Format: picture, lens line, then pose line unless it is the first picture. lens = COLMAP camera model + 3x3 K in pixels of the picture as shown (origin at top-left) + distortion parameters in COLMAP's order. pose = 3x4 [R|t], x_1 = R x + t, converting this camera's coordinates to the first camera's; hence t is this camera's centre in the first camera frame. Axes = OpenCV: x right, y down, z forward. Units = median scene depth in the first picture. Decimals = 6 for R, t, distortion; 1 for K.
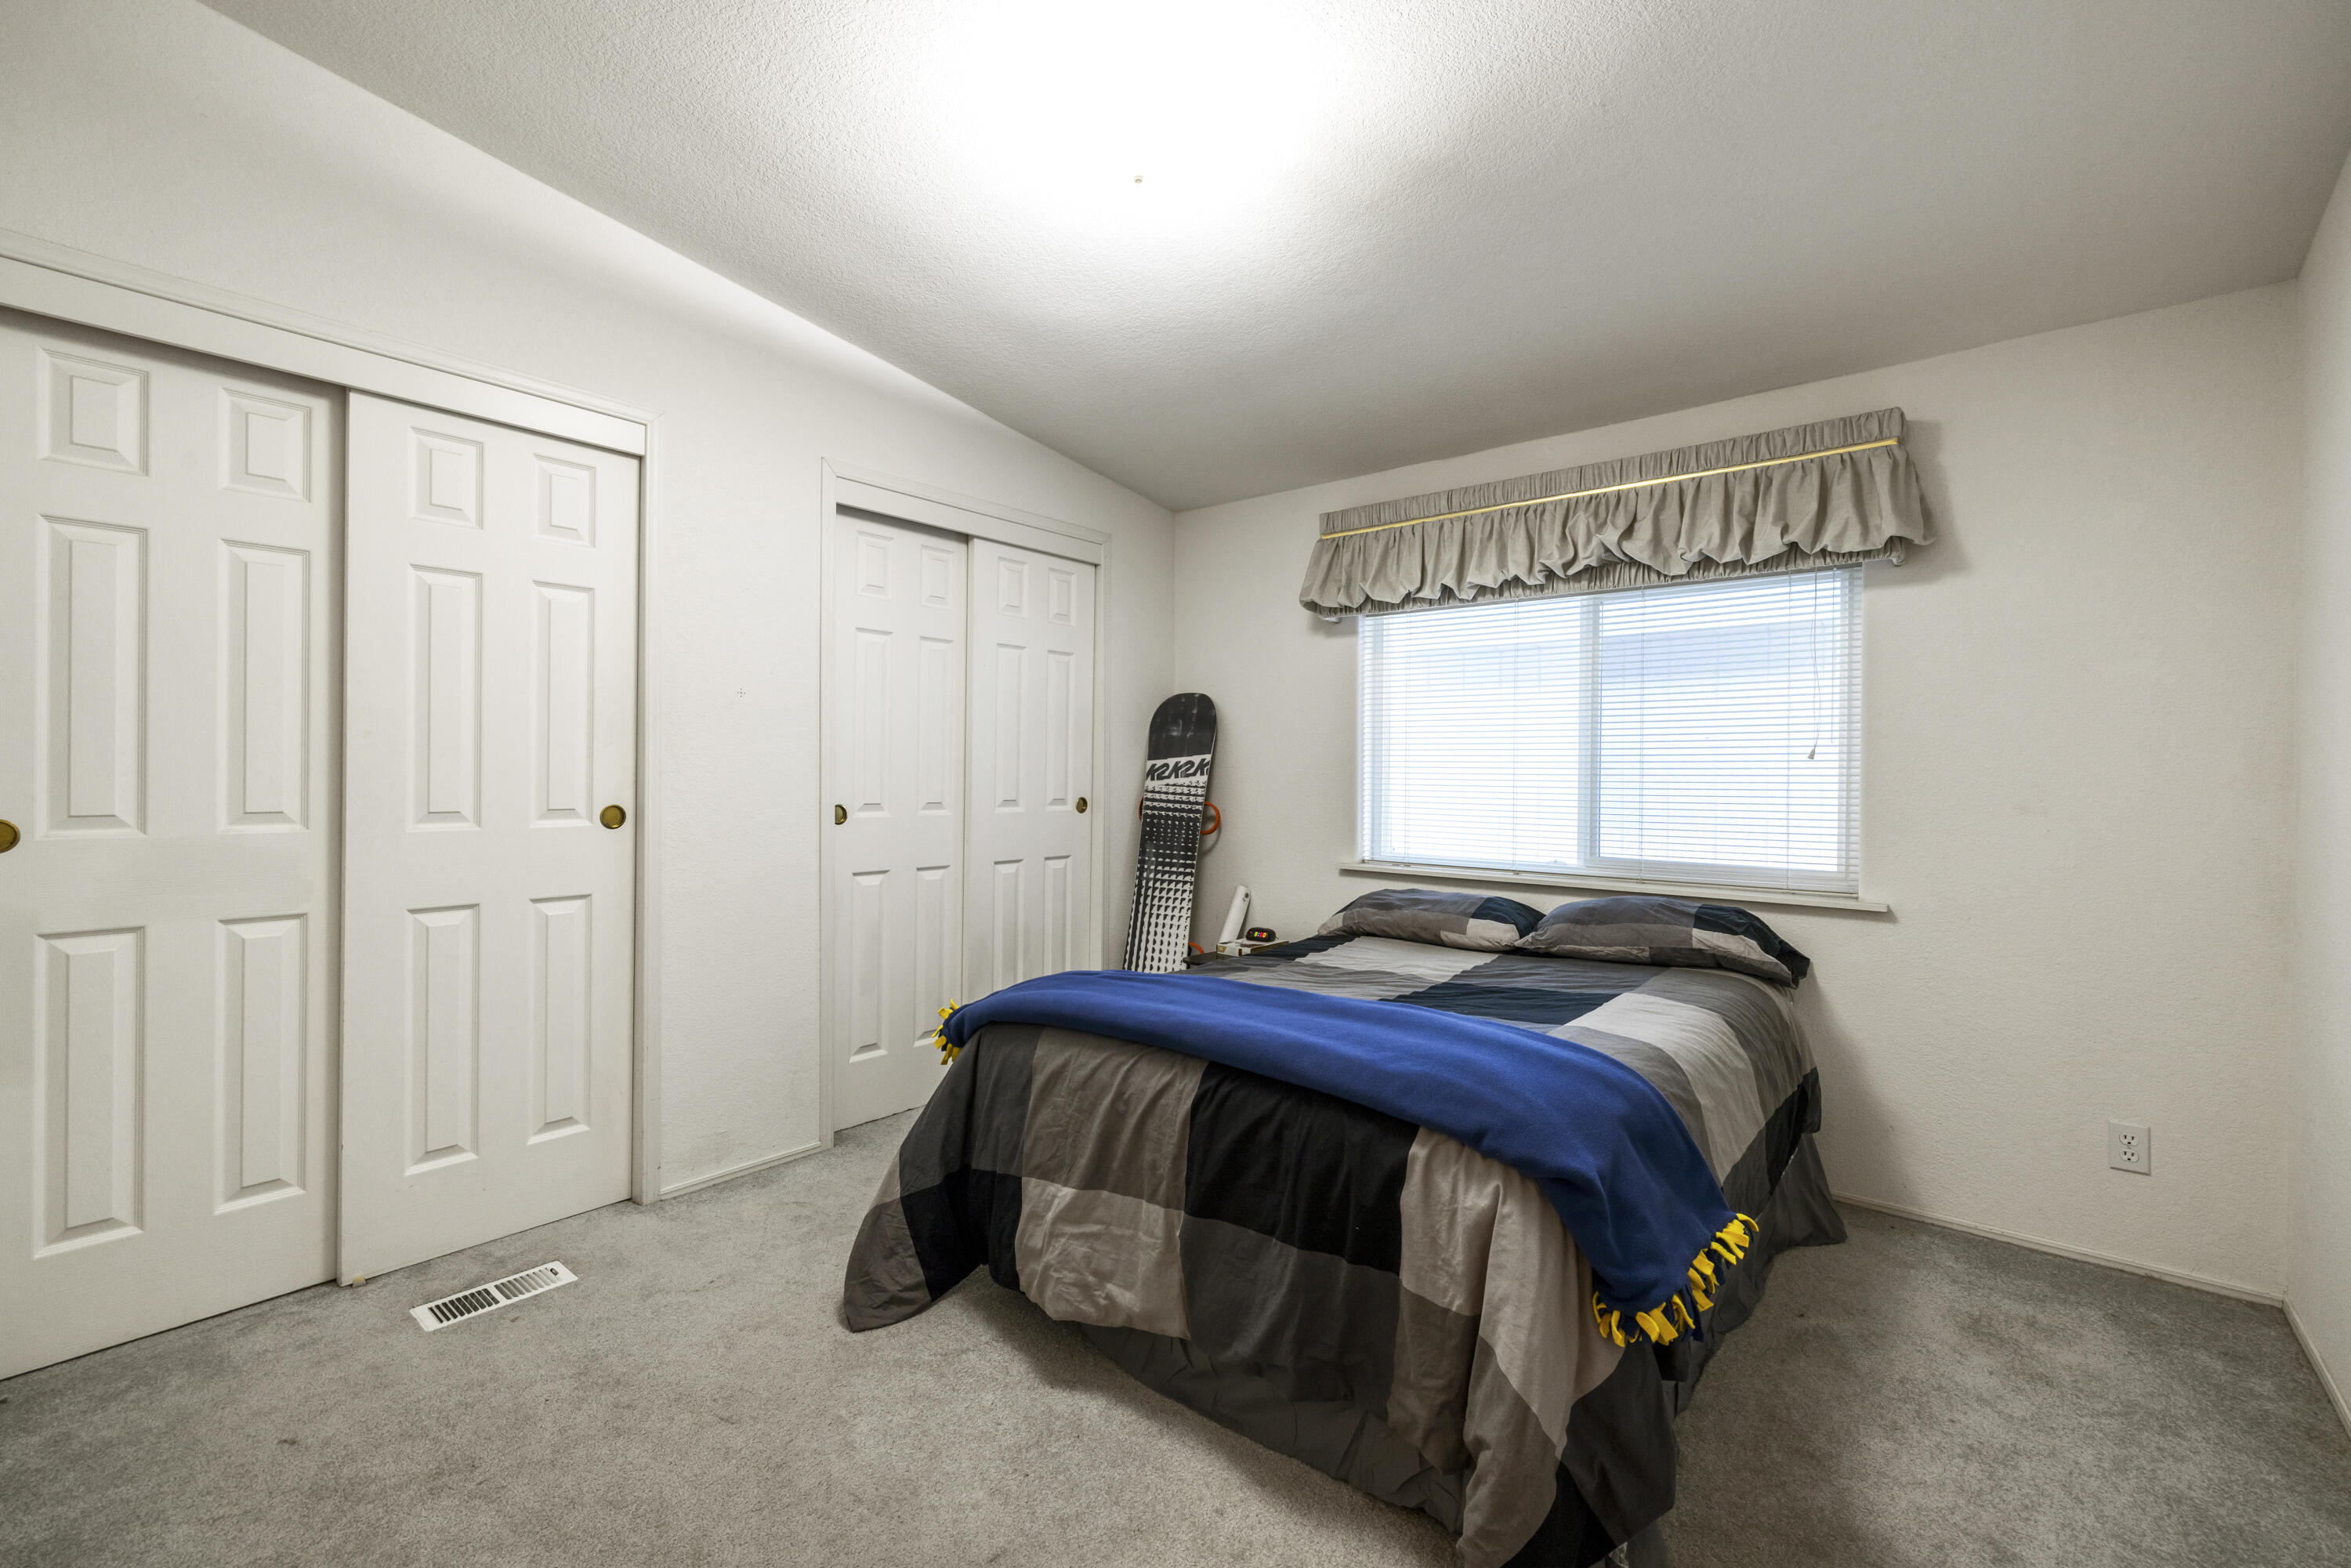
lens RADIAL K [[988.2, 0, 1165.5], [0, 988.2, 767.7], [0, 0, 1]] dist [0.001151, 0.000280]
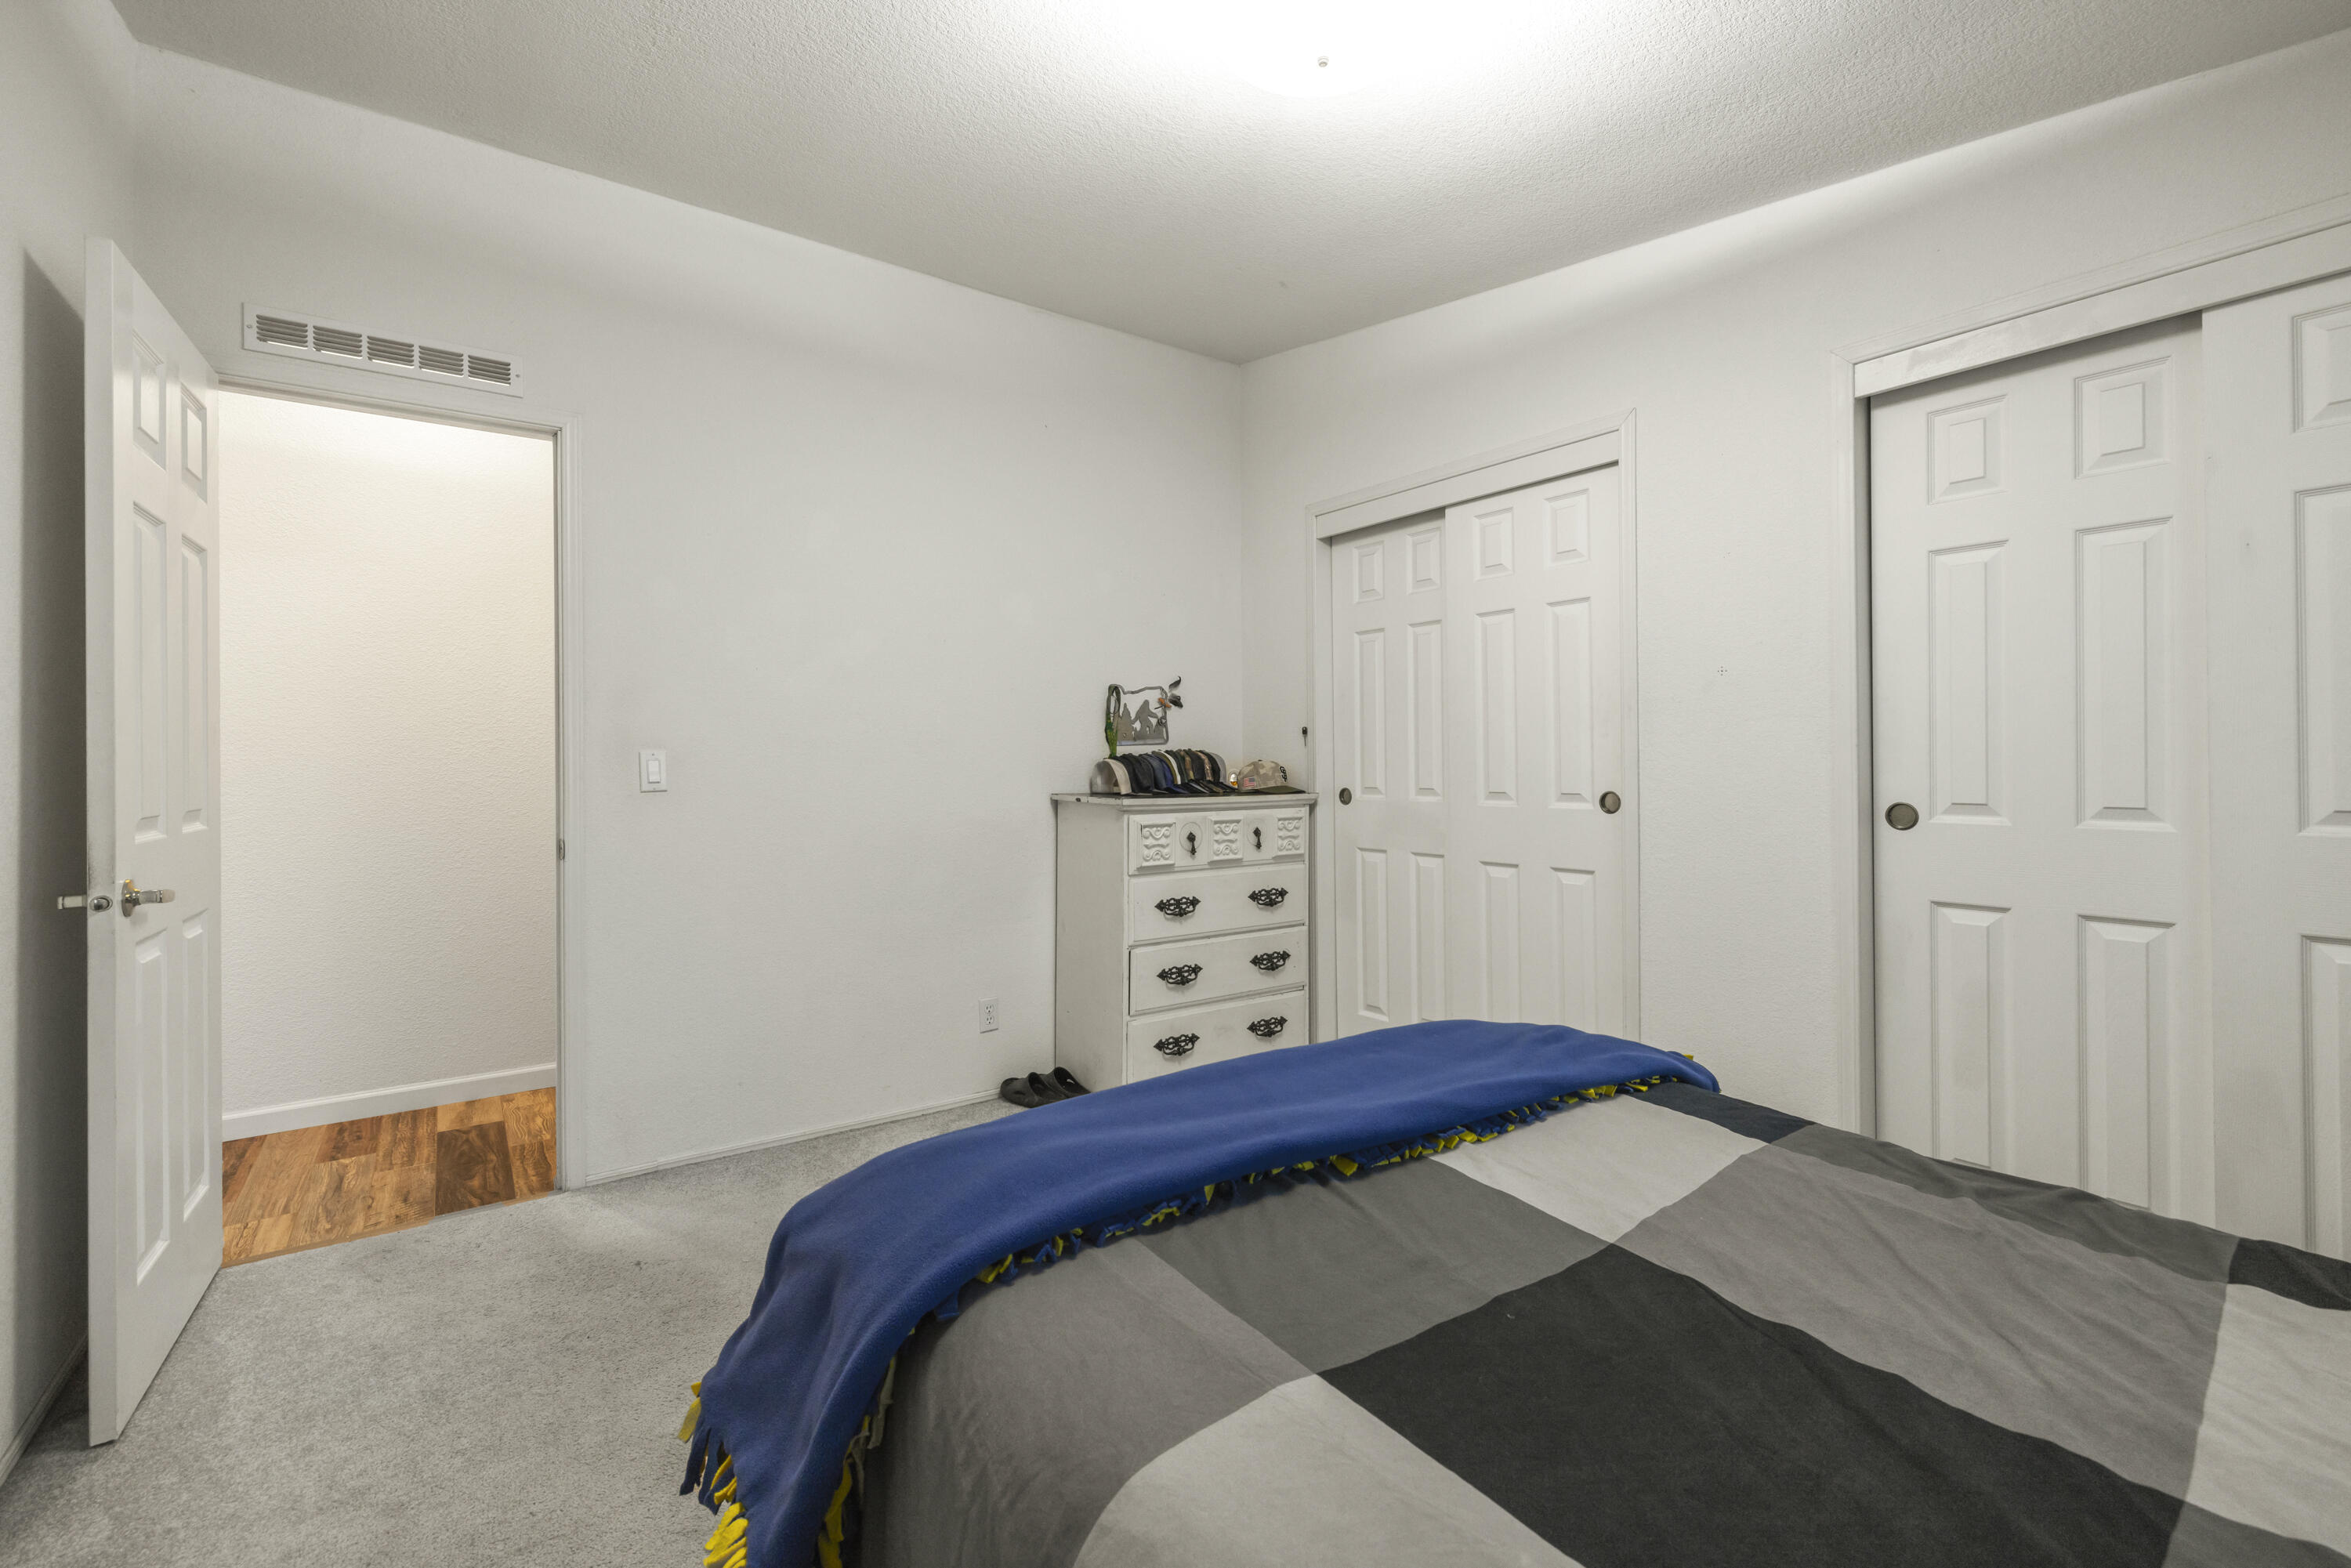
lens RADIAL K [[988.2, 0, 1165.5], [0, 988.2, 767.7], [0, 0, 1]] dist [0.001151, 0.000280]
pose [[-0.234722, -0.002579, -0.972059, 0.660719], [0.011307, 0.999922, -0.005383, 0.012763], [0.971997, -0.012254, -0.234674, 0.842865]]
